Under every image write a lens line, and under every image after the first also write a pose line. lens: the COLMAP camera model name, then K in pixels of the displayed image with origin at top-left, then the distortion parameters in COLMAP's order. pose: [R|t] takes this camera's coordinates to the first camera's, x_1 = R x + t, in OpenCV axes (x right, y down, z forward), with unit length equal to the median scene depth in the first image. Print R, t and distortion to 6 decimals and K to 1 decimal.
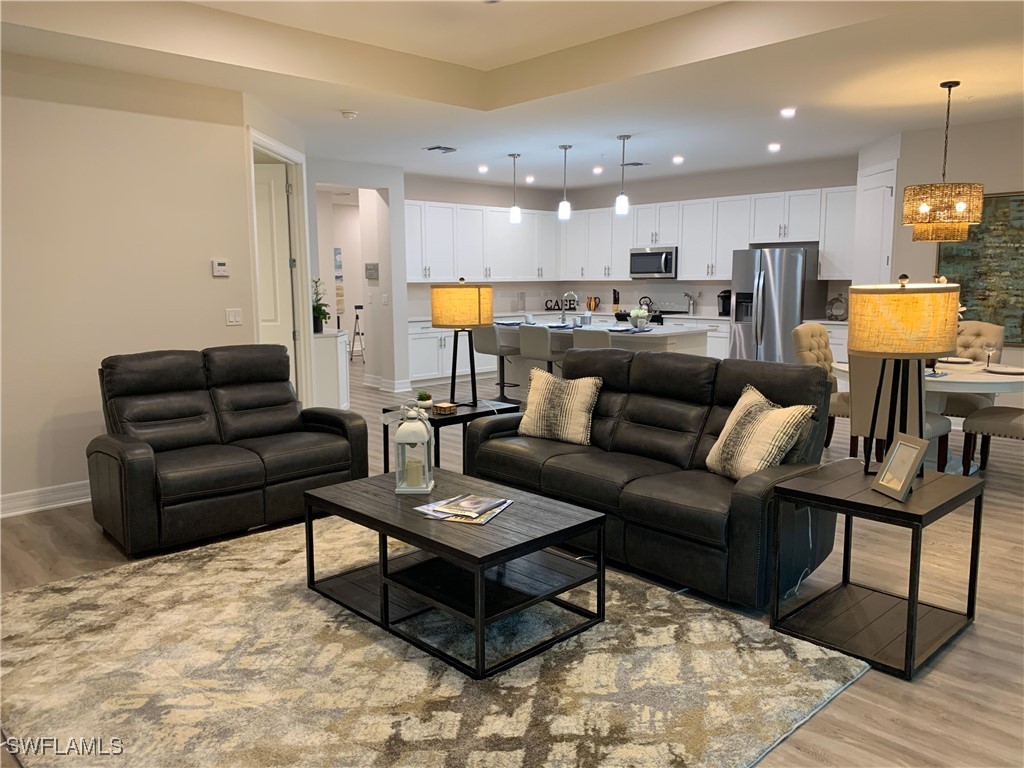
lens RADIAL K [[790.5, 0, 512.1], [0, 790.5, 379.6], [0, 0, 1]] dist [0.076831, -0.115777]
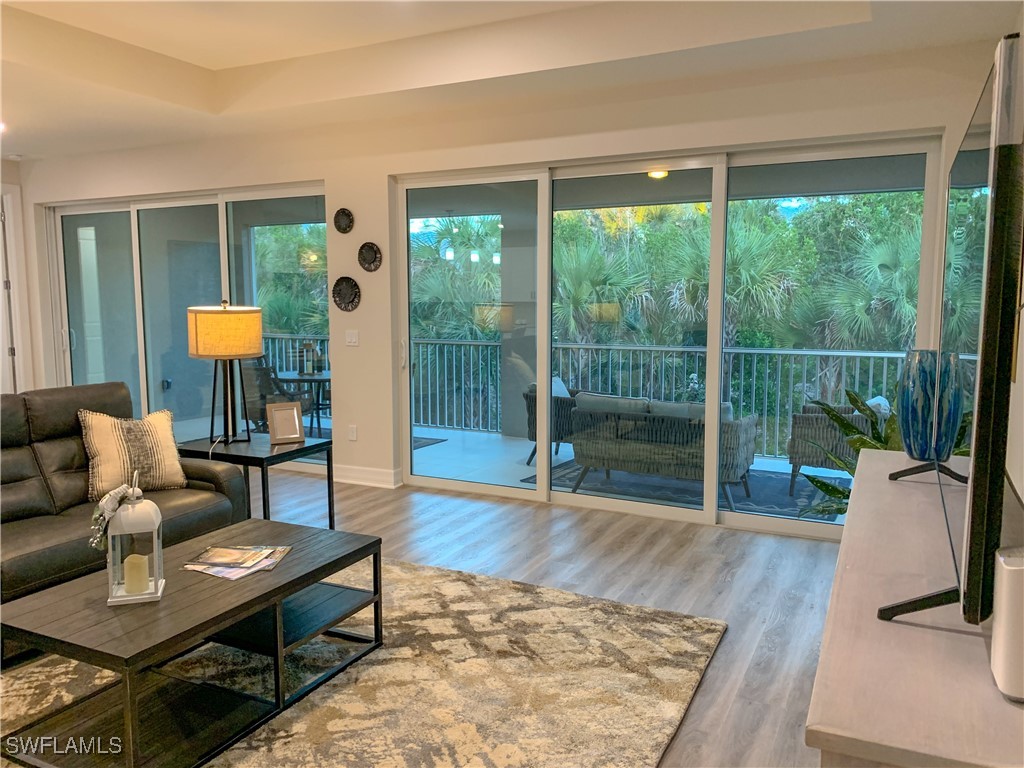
lens RADIAL K [[790.5, 0, 512.1], [0, 790.5, 379.6], [0, 0, 1]] dist [0.076831, -0.115777]
pose [[-0.341616, -0.098623, 0.934651, -1.055611], [0.123401, 0.981163, 0.148634, -0.143367], [-0.931703, 0.166113, -0.323010, 1.021972]]
